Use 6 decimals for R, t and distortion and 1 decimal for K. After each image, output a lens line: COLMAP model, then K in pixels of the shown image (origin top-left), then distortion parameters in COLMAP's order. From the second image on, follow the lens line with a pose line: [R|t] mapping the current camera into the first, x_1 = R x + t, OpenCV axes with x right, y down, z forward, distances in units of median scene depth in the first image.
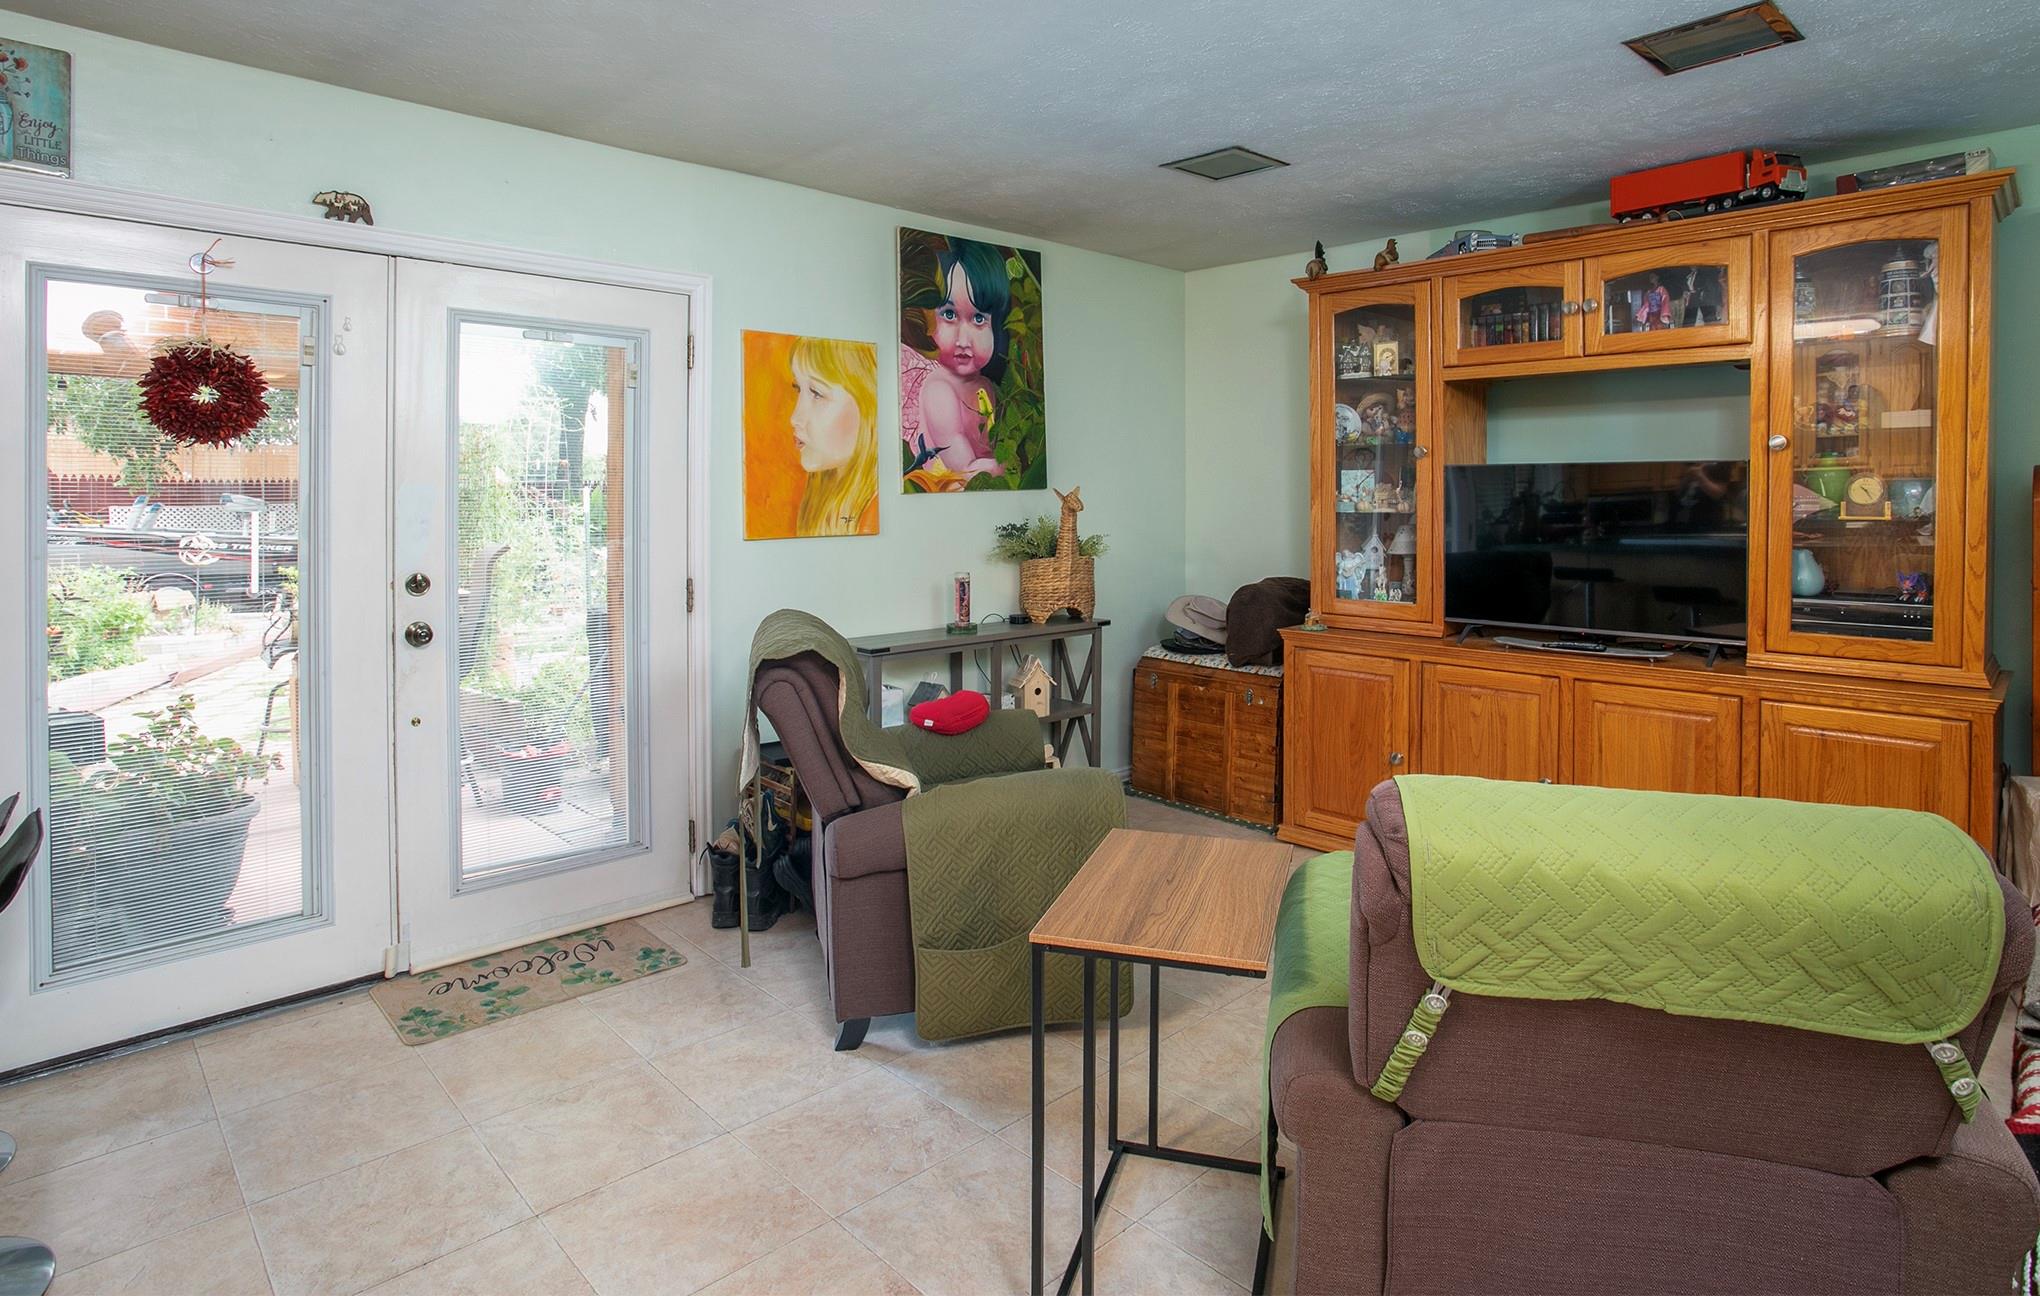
lens RADIAL K [[1106.4, 0, 1022.6], [0, 1106.4, 510.7], [0, 0, 1]] dist [-0.061977, 0.032470]
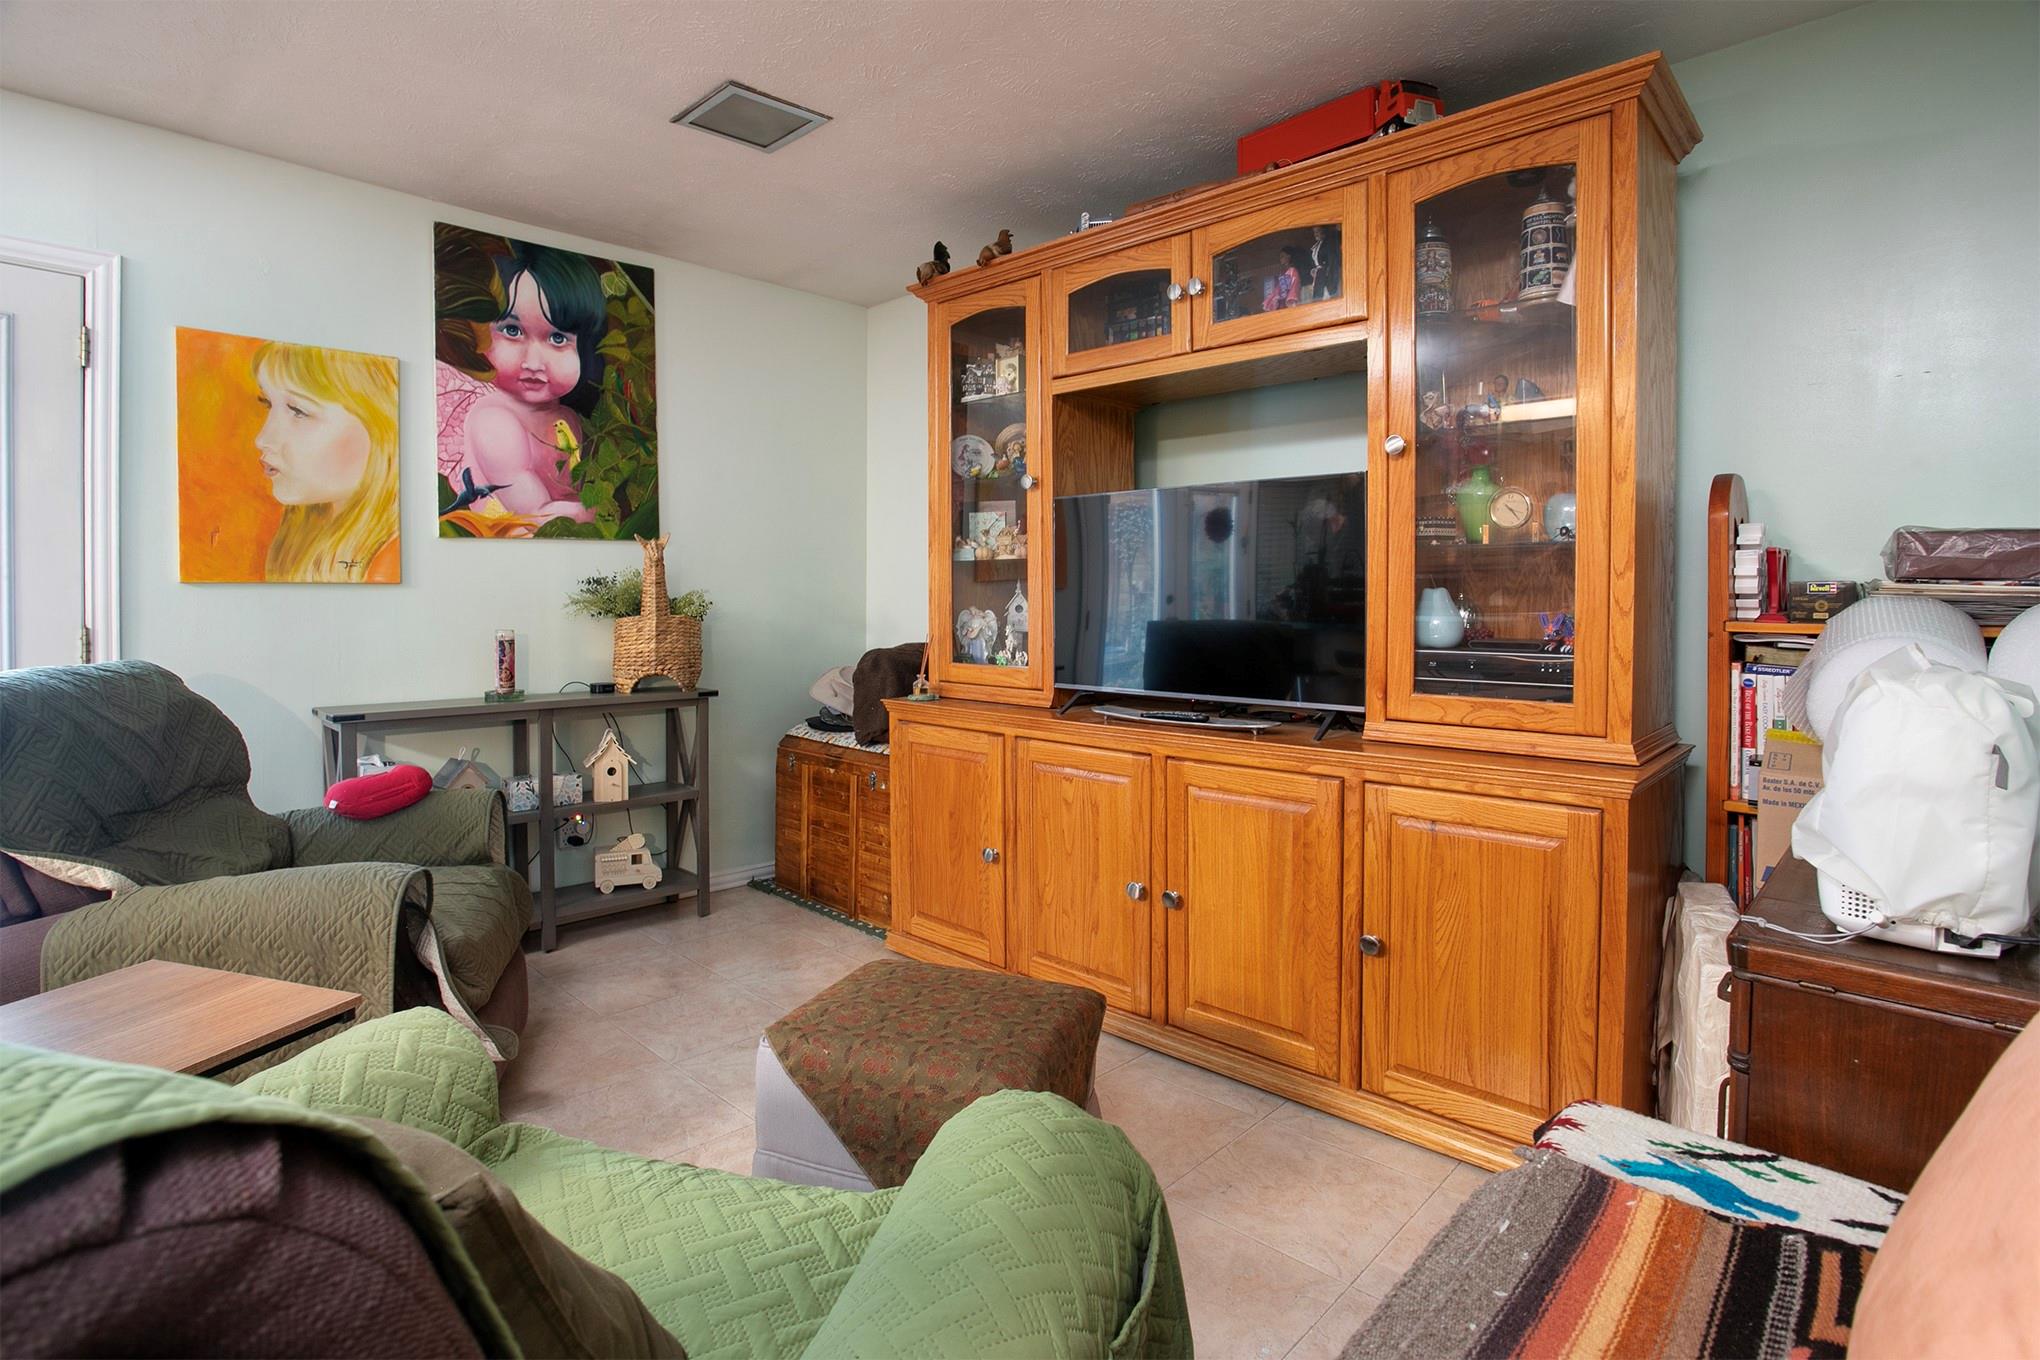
lens RADIAL K [[1020.5, 0, 995.2], [0, 1020.5, 620.1], [0, 0, 1]] dist [-0.074979, 0.040439]
pose [[0.999667, 0.002605, 0.025669, 0.307978], [-0.002716, 0.999987, 0.004258, 0.044902], [-0.025658, -0.004327, 0.999661, 0.229020]]
